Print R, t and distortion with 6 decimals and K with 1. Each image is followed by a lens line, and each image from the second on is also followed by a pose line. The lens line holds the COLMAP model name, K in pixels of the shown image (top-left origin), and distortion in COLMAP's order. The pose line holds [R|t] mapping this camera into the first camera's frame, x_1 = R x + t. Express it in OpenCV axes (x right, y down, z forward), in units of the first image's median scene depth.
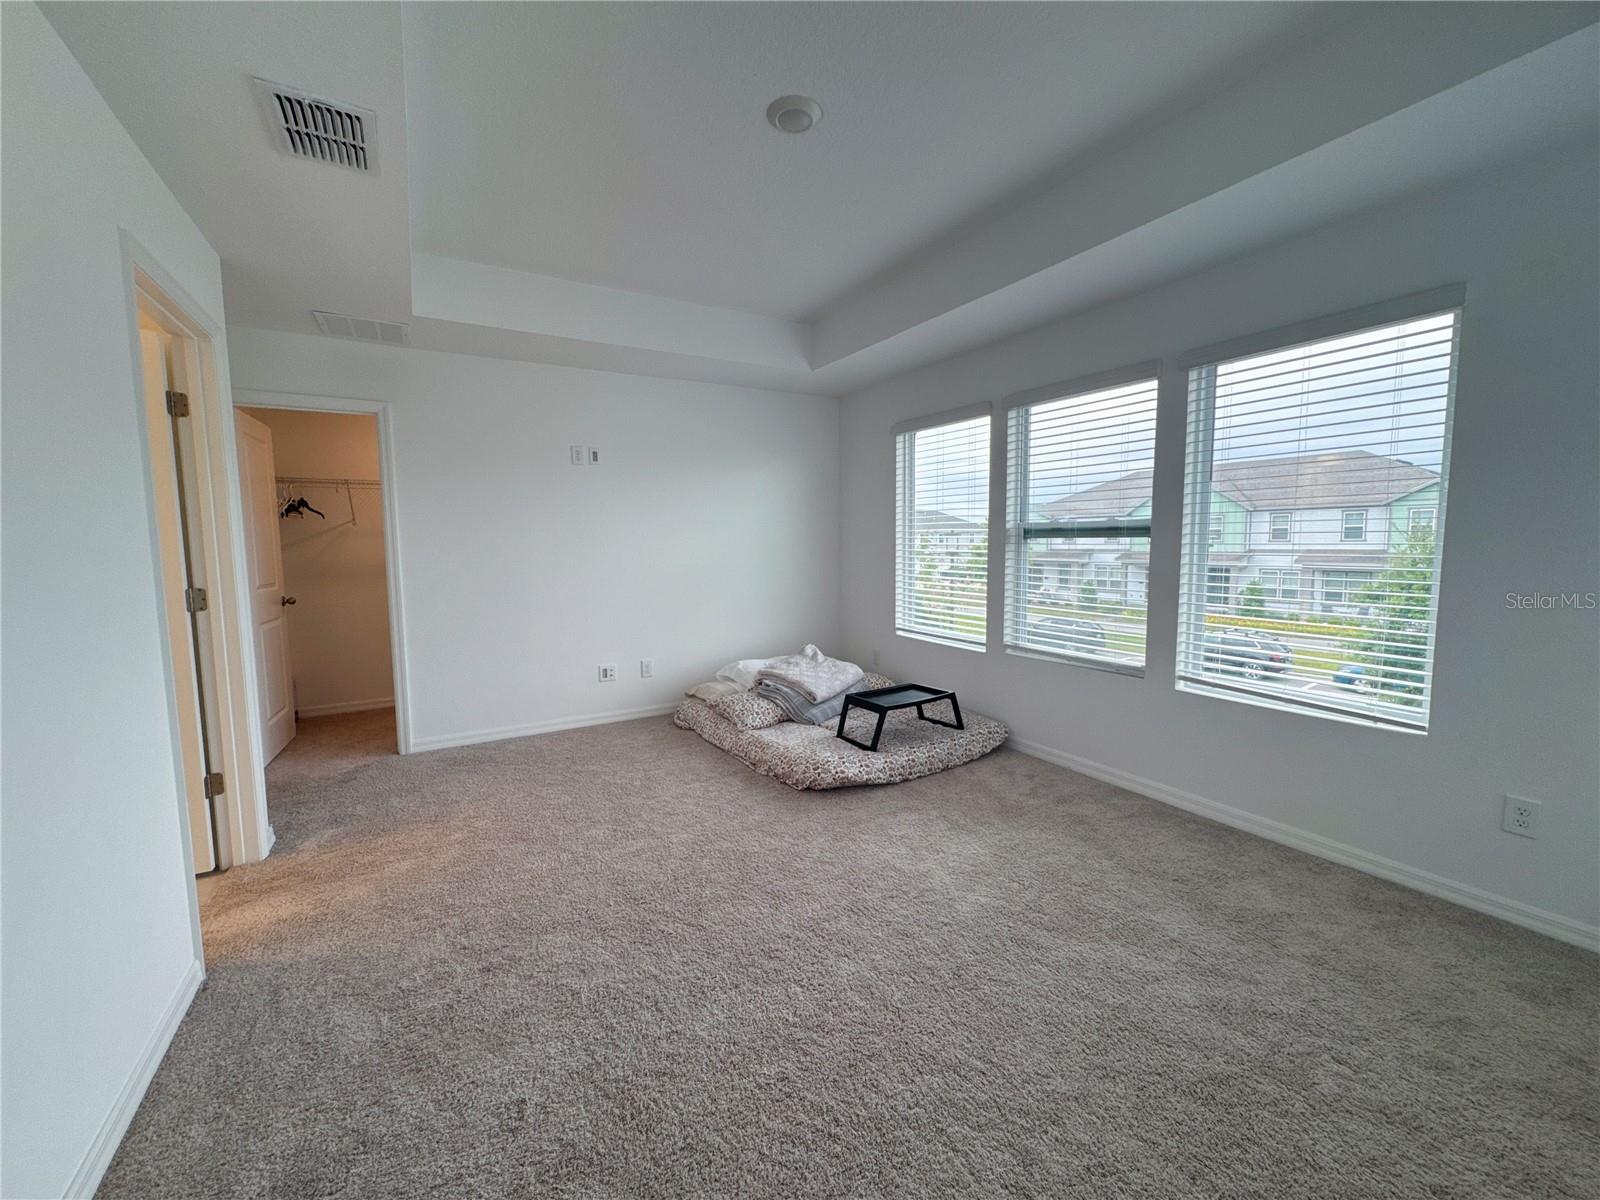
lens RADIAL K [[635.2, 0, 795.3], [0, 635.2, 598.3], [0, 0, 1]] dist [-0.005577, 0.000096]
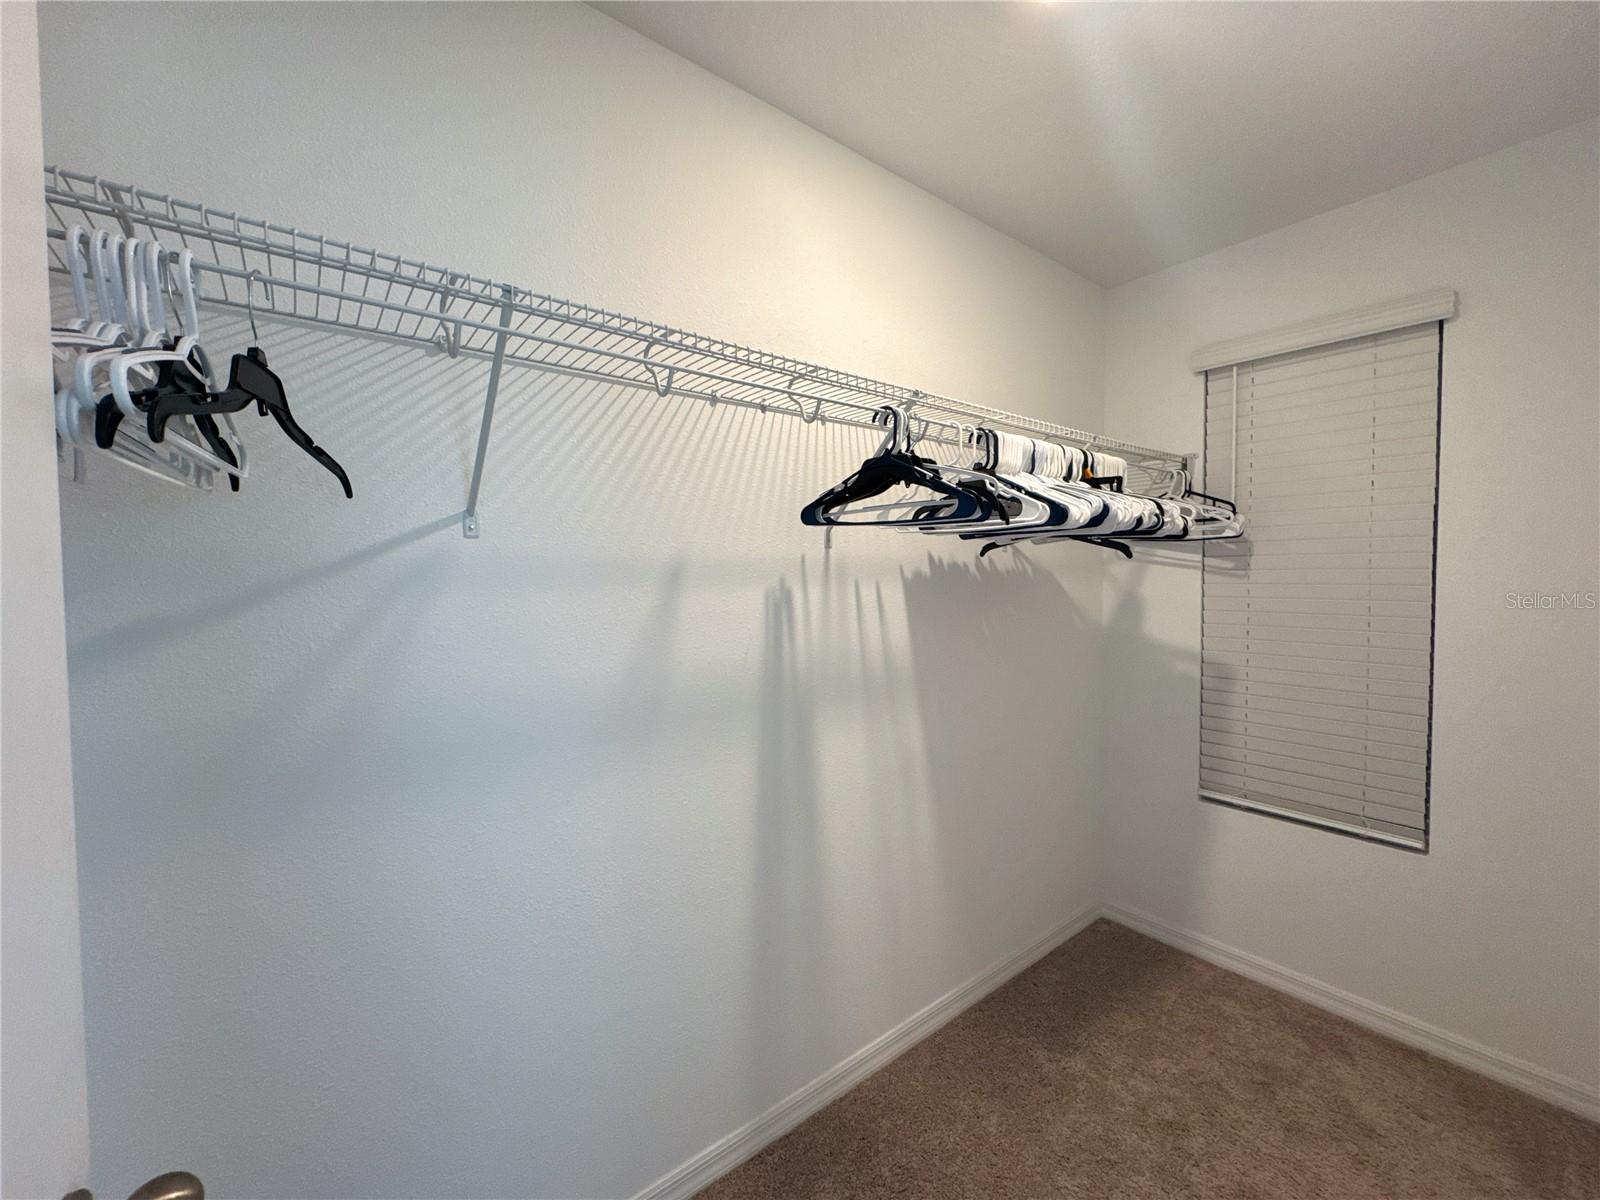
lens RADIAL K [[635.2, 0, 795.3], [0, 635.2, 598.3], [0, 0, 1]] dist [-0.005577, 0.000096]
pose [[0.989347, -0.005118, 0.145486, -0.667683], [0.012943, 0.998517, -0.052887, -0.086523], [-0.145000, 0.054206, 0.987946, 0.828151]]
